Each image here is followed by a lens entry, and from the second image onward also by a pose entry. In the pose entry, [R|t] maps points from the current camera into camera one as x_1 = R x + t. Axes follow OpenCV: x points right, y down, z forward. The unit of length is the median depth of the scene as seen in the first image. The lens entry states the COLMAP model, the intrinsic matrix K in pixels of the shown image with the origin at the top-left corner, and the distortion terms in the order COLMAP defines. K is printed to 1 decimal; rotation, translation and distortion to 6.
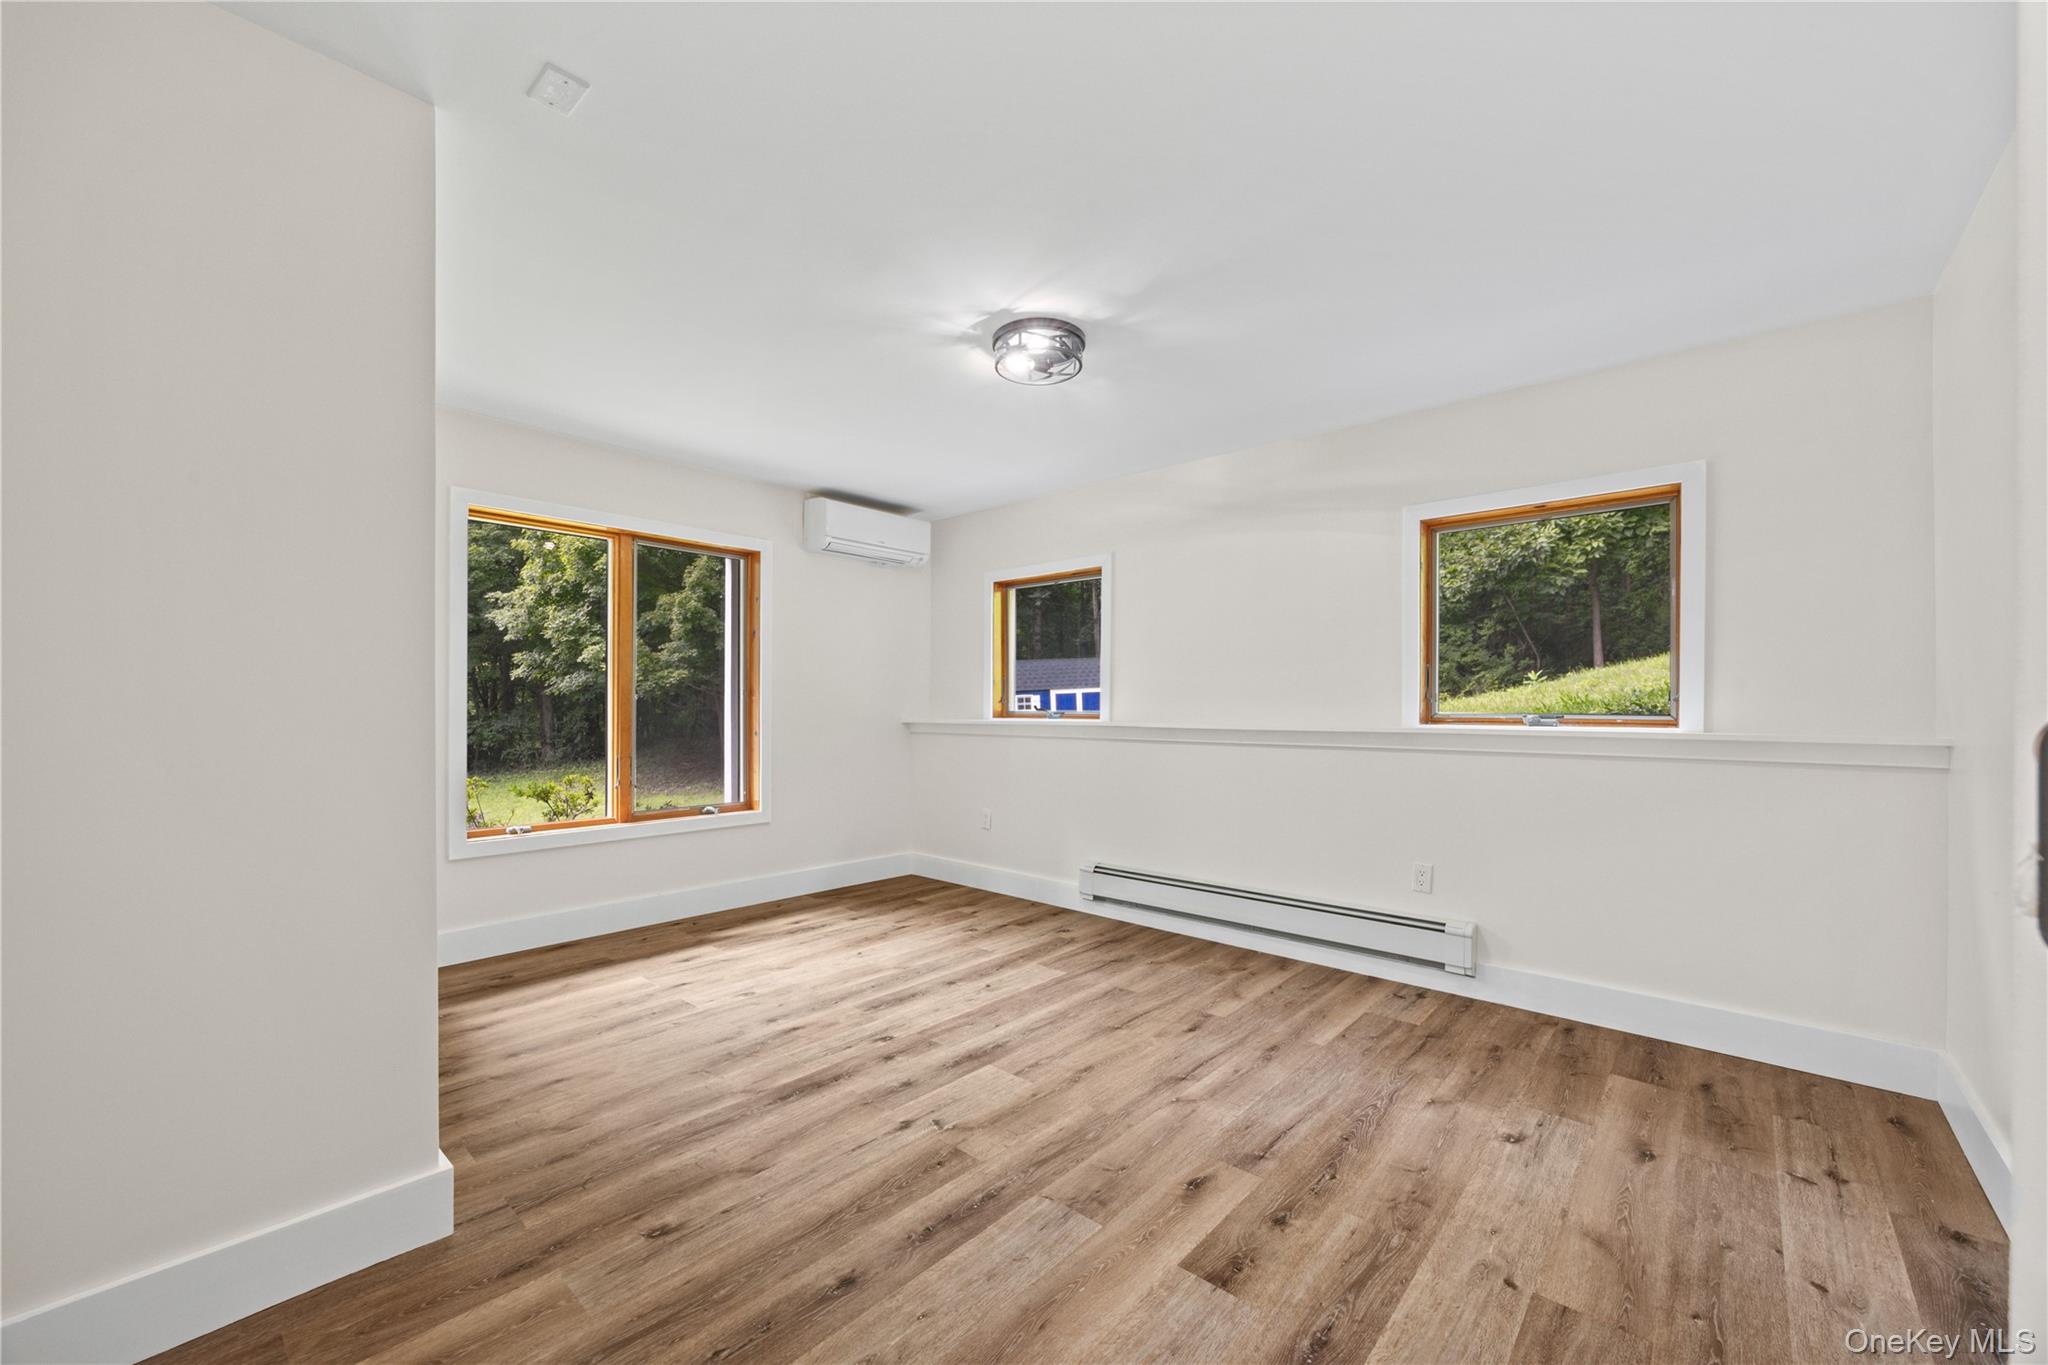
lens RADIAL K [[792.2, 0, 1025.7], [0, 792.2, 684.5], [0, 0, 1]] dist [-0.002412, 0.000553]
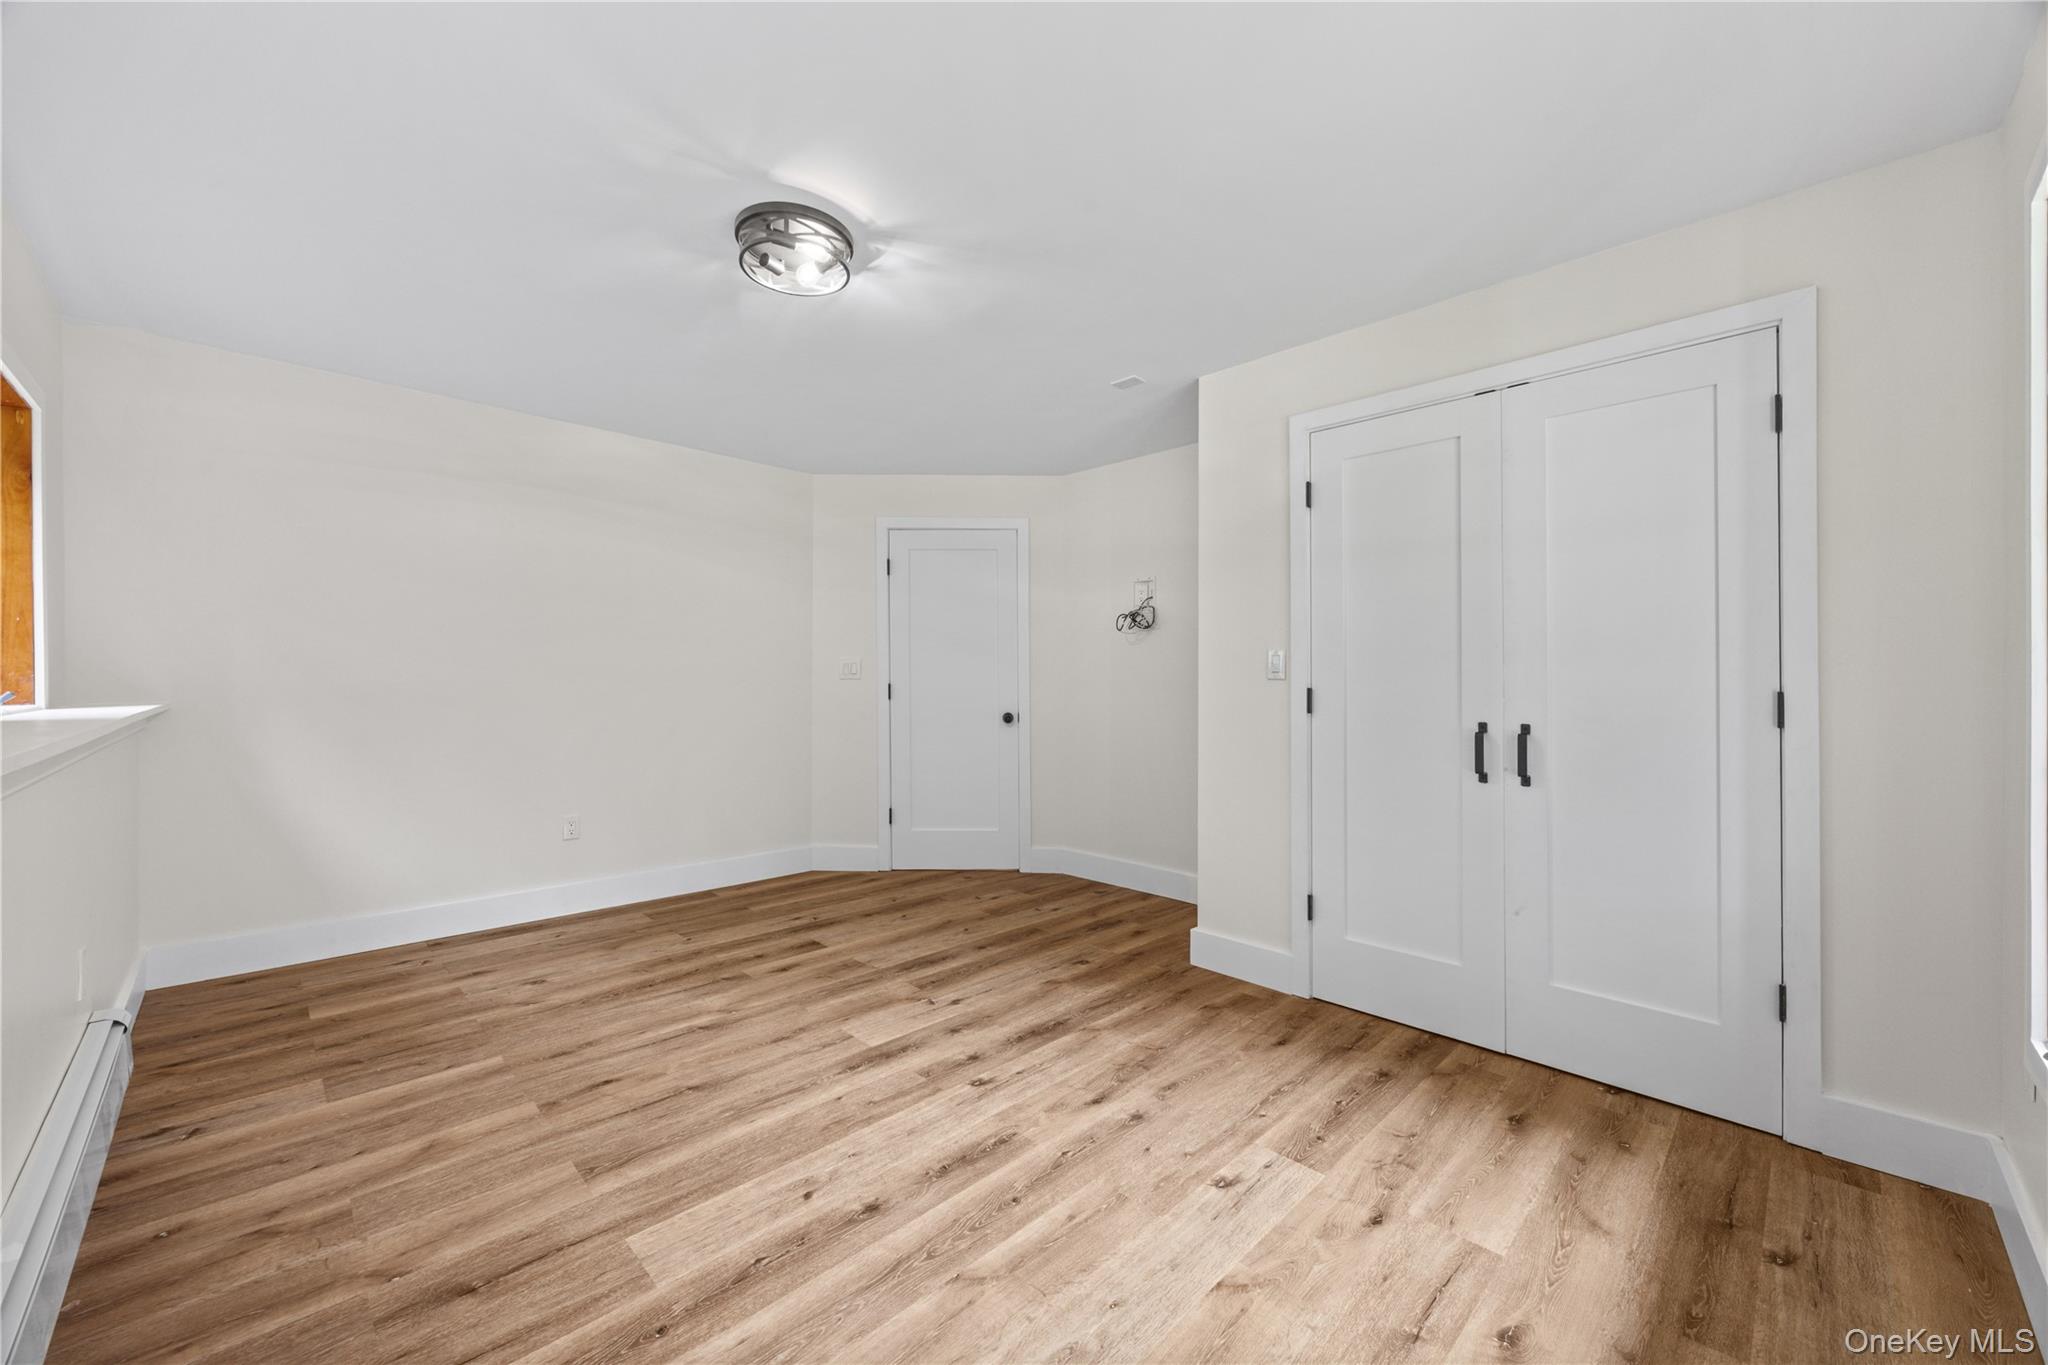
lens RADIAL K [[792.2, 0, 1023.3], [0, 792.2, 684.6], [0, 0, 1]] dist [-0.002412, 0.000553]
pose [[-0.998003, -0.009505, 0.062440, -0.287351], [-0.011100, 0.999620, -0.025240, 0.047885], [-0.062176, -0.025883, -0.997730, 1.953212]]
